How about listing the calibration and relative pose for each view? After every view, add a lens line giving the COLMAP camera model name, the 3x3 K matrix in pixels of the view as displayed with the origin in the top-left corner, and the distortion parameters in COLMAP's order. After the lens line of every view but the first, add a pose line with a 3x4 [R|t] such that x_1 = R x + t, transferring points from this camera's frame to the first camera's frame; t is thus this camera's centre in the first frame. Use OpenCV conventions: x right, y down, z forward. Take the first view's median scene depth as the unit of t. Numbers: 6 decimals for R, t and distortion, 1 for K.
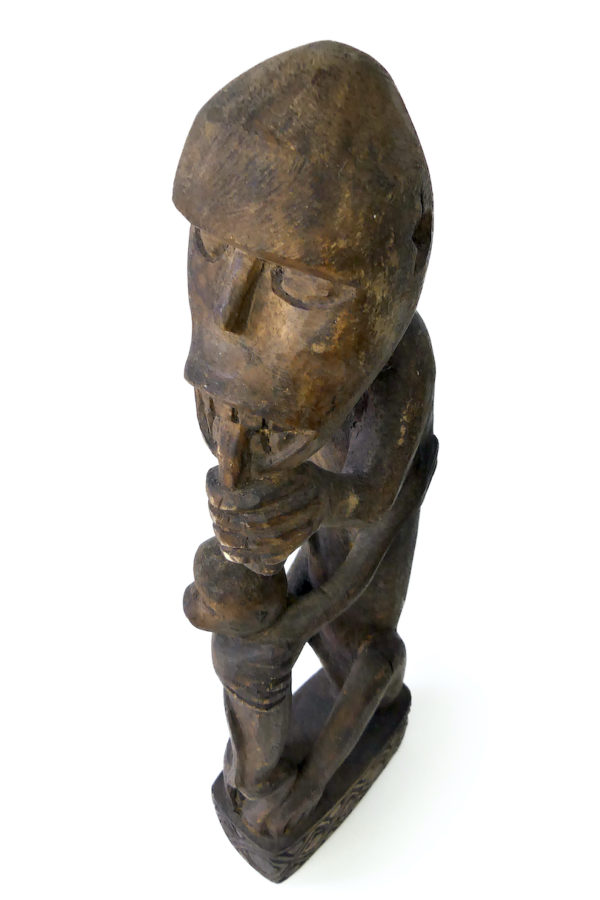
lens RADIAL K [[702.7, 0, 298.7], [0, 702.7, 455.9], [0, 0, 1]] dist [0.012378, 0.001249]
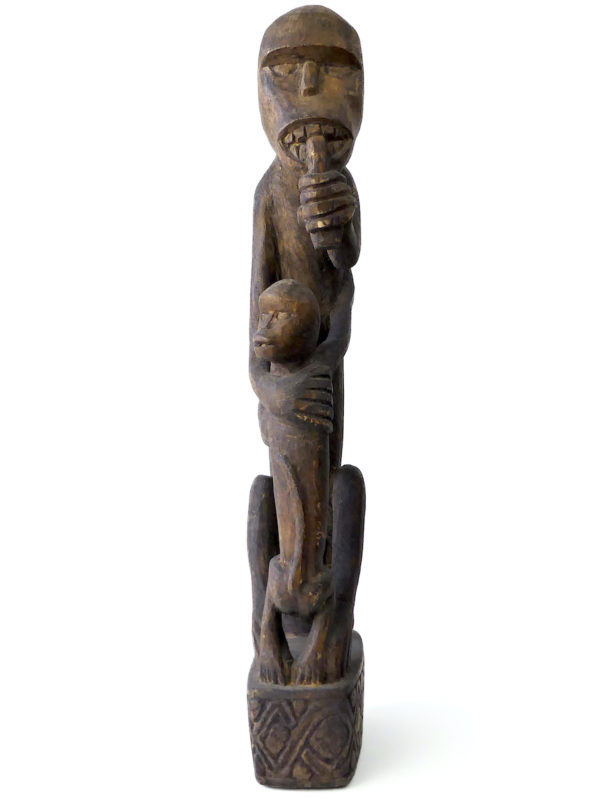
lens RADIAL K [[1100.6, 0, 301.0], [0, 1100.6, 399.2], [0, 0, 1]] dist [-0.023298, 0.000000]
pose [[0.791218, -0.051598, 0.609353, -2.122377], [0.427715, 0.758861, -0.491111, 2.085050], [-0.437074, 0.649206, 0.622494, -0.483947]]
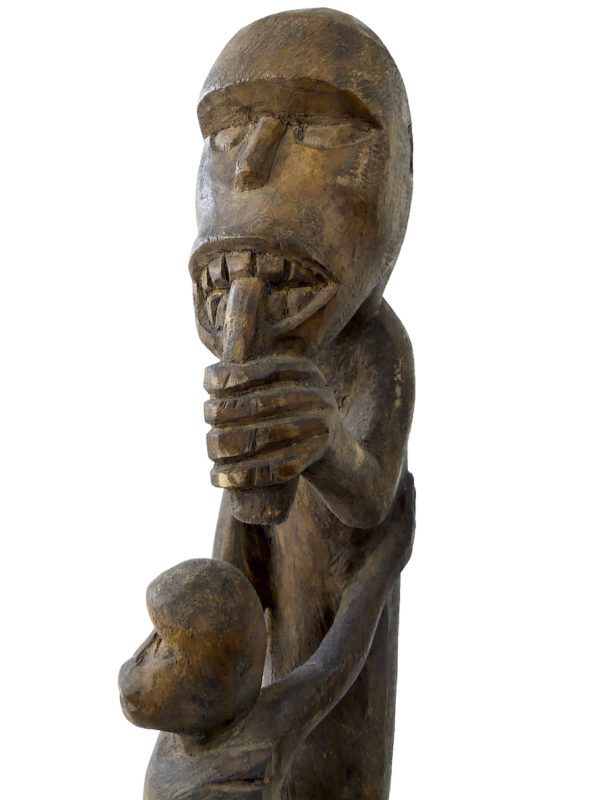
lens RADIAL K [[672.2, 0, 295.6], [0, 672.2, 357.2], [0, 0, 1]] dist [-0.012928, 0.004675]
pose [[0.981297, 0.040952, 0.188095, -0.193089], [0.090795, 0.763133, -0.639831, 0.600520], [-0.169744, 0.644942, 0.745142, 0.389523]]
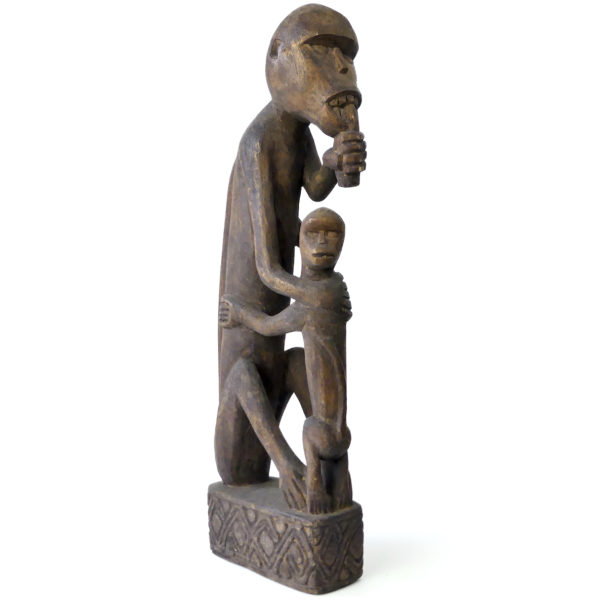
lens RADIAL K [[875.9, 0, 299.2], [0, 875.9, 299.3], [0, 0, 1]] dist [-0.006386, 0.000000]
pose [[0.076621, -0.048009, 0.995904, -3.632737], [0.673851, 0.738689, -0.016234, 0.441852], [-0.734884, 0.672335, 0.088949, 1.357286]]
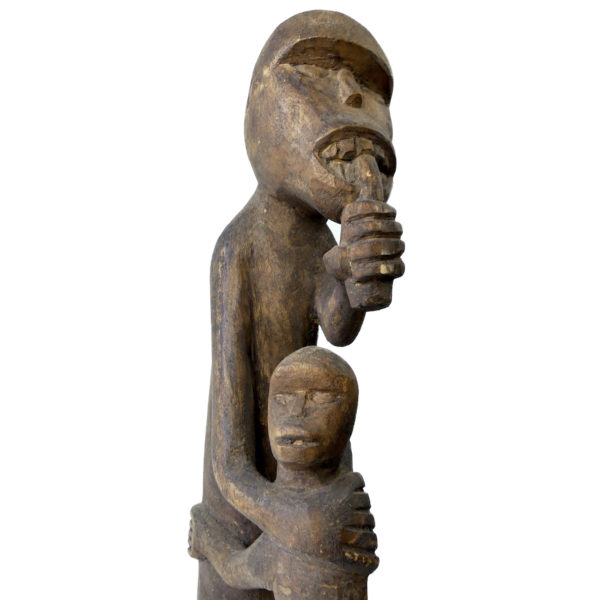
lens RADIAL K [[572.4, 0, 322.8], [0, 572.4, 365.3], [0, 0, 1]] dist [-0.026842, 0.000000]
pose [[0.375112, 0.109871, 0.920445, -1.205496], [0.628156, 0.700085, -0.339561, 0.617781], [-0.681698, 0.705556, 0.193594, 1.137901]]
